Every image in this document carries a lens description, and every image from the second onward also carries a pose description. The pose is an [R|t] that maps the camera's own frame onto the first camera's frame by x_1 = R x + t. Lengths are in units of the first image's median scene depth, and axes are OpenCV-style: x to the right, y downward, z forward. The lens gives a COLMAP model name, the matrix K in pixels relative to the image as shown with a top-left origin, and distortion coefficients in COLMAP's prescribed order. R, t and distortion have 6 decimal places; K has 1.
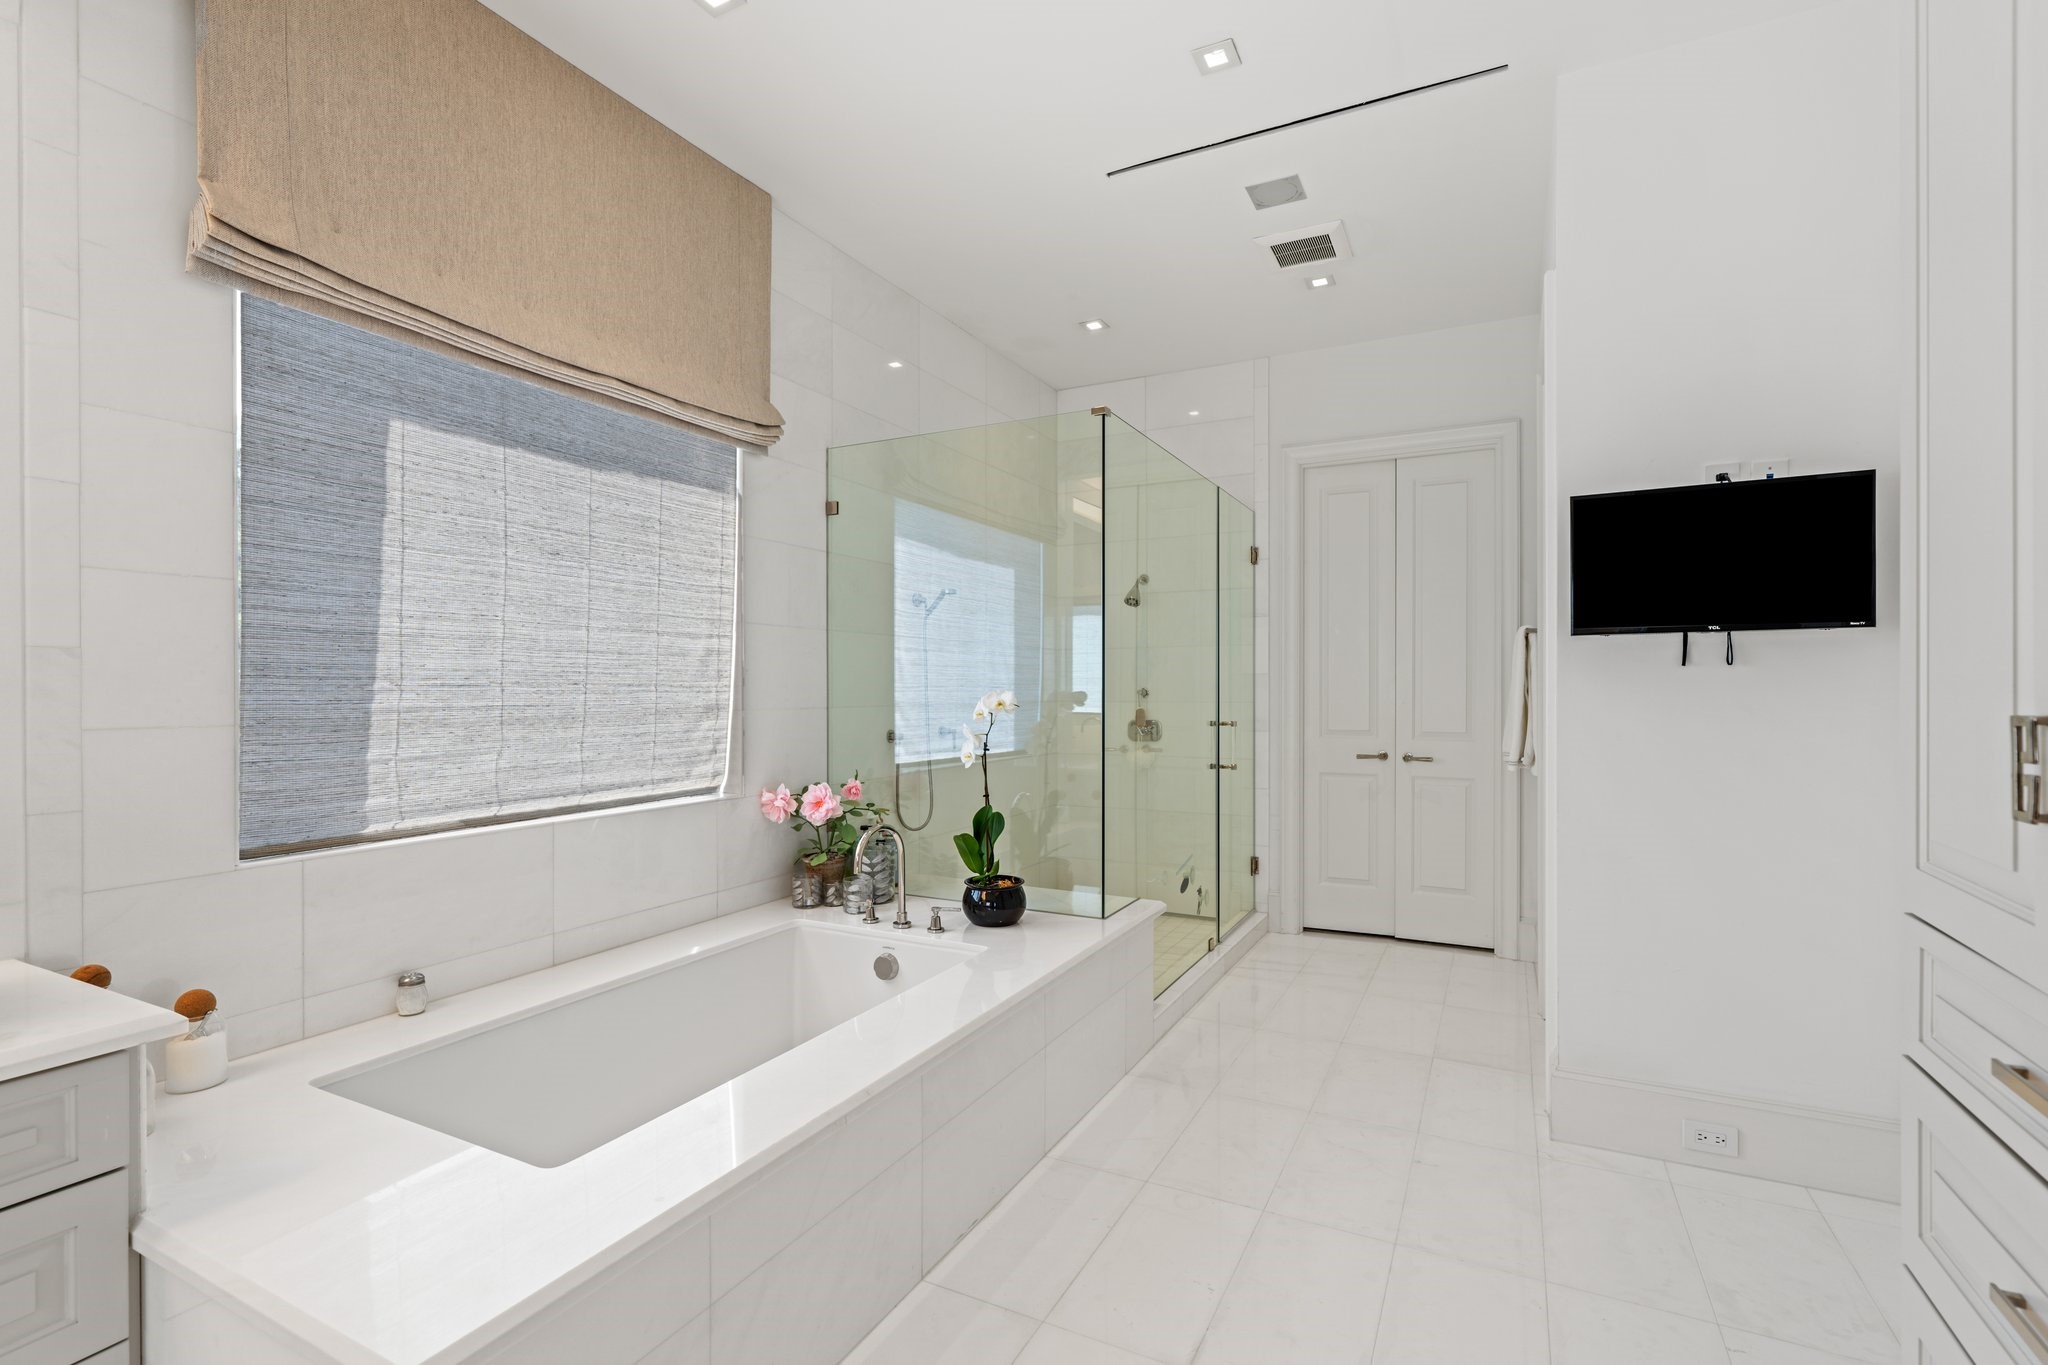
lens RADIAL K [[938.6, 0, 1021.3], [0, 938.6, 691.9], [0, 0, 1]] dist [-0.009256, 0.003301]
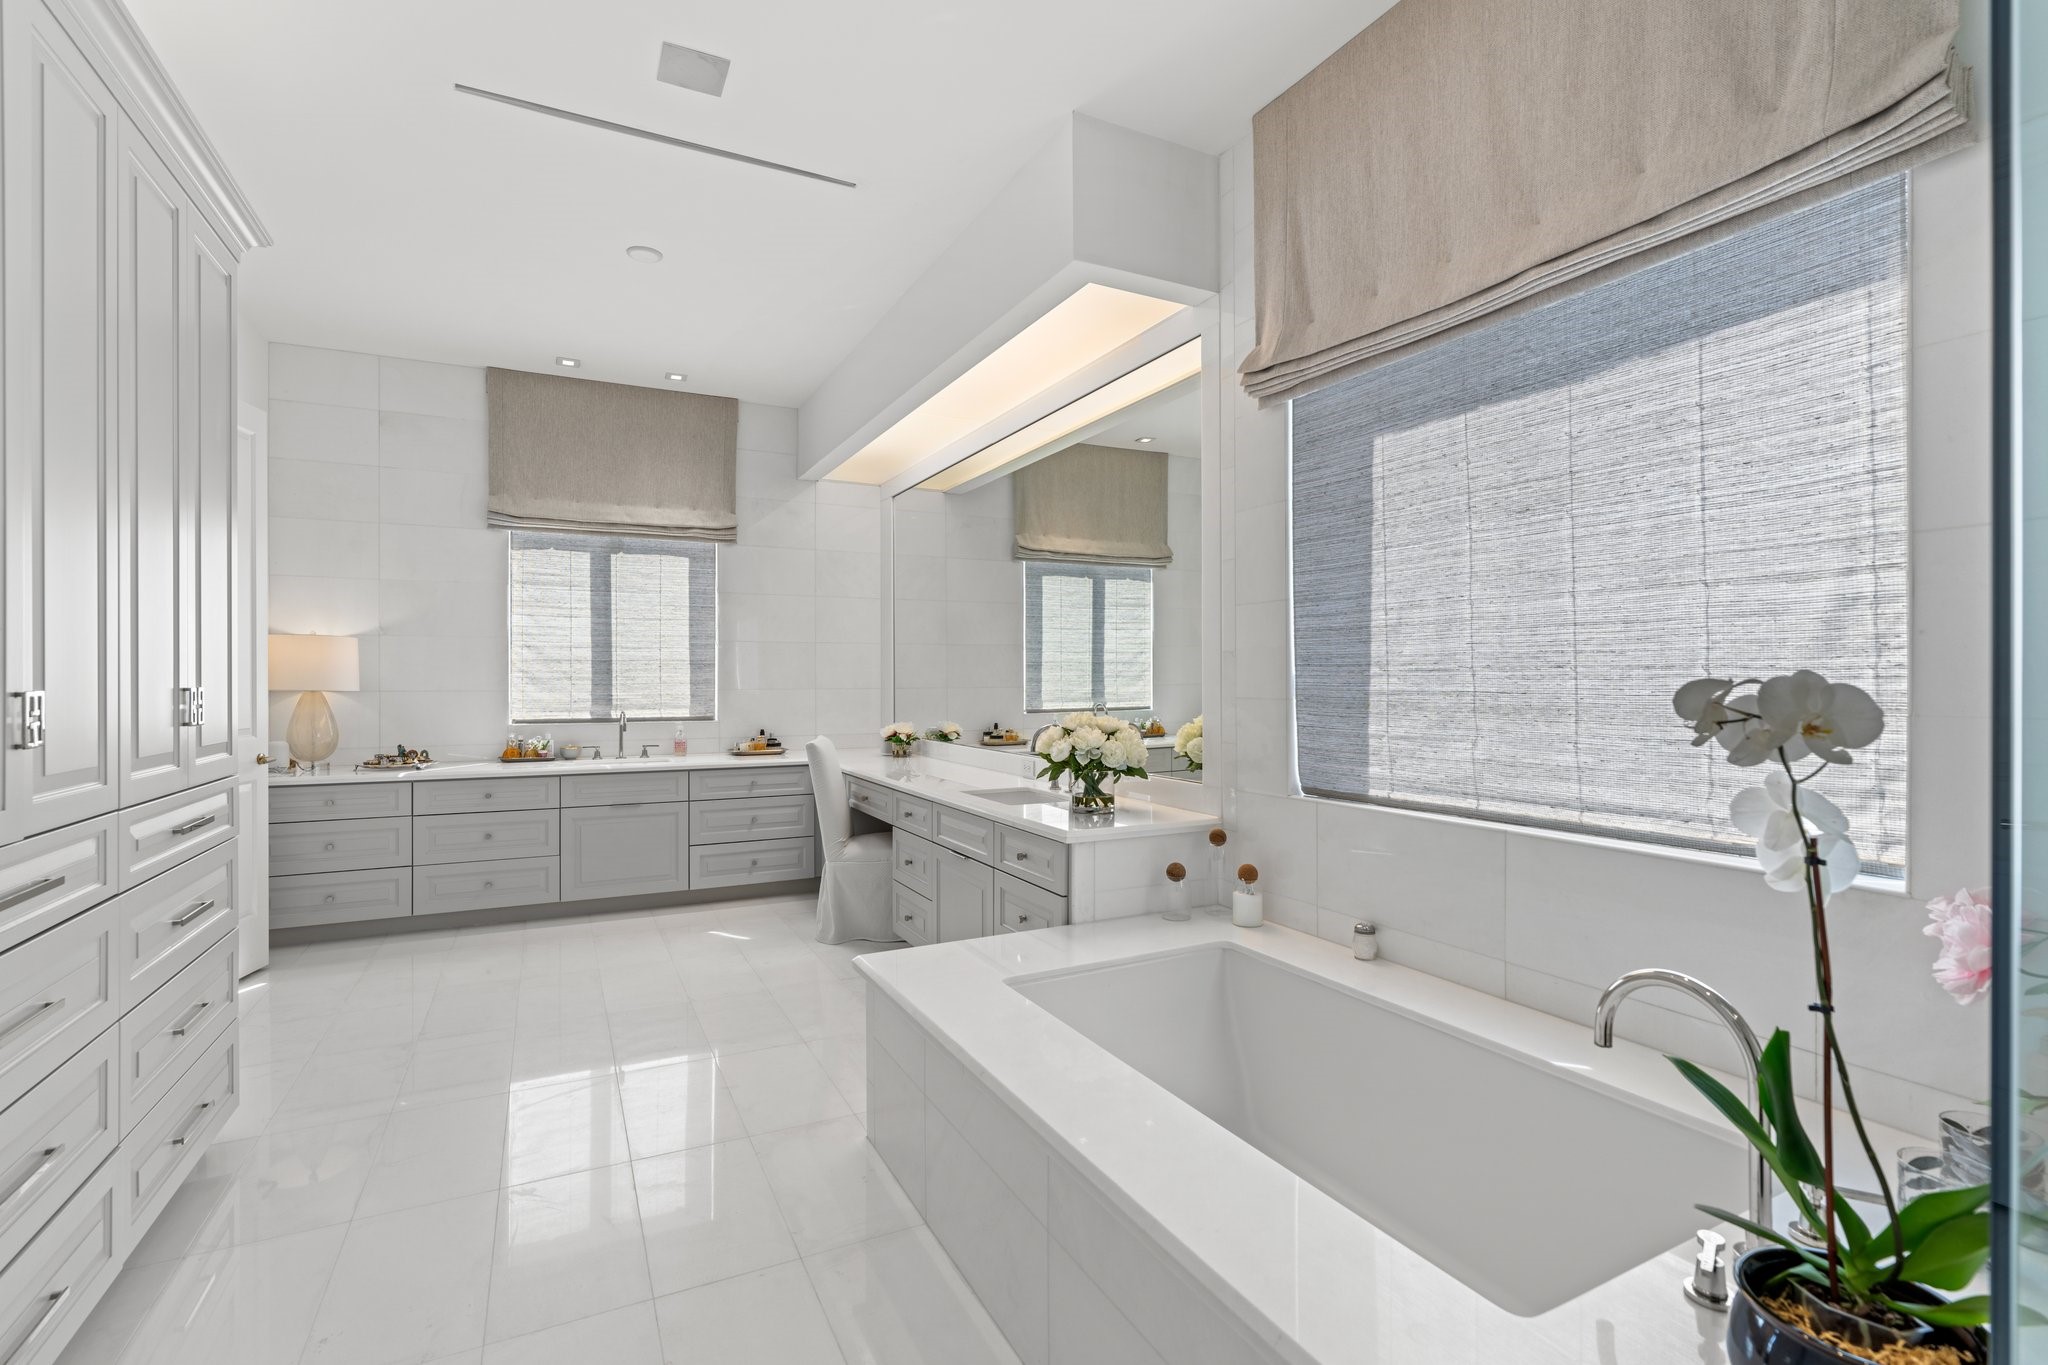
lens RADIAL K [[938.6, 0, 1023.1], [0, 938.6, 673.9], [0, 0, 1]] dist [-0.009256, 0.003301]
pose [[-0.585793, 0.003766, -0.810452, 0.459579], [0.004382, 0.999989, 0.001479, -0.006119], [0.810449, -0.002685, -0.585804, 1.184448]]
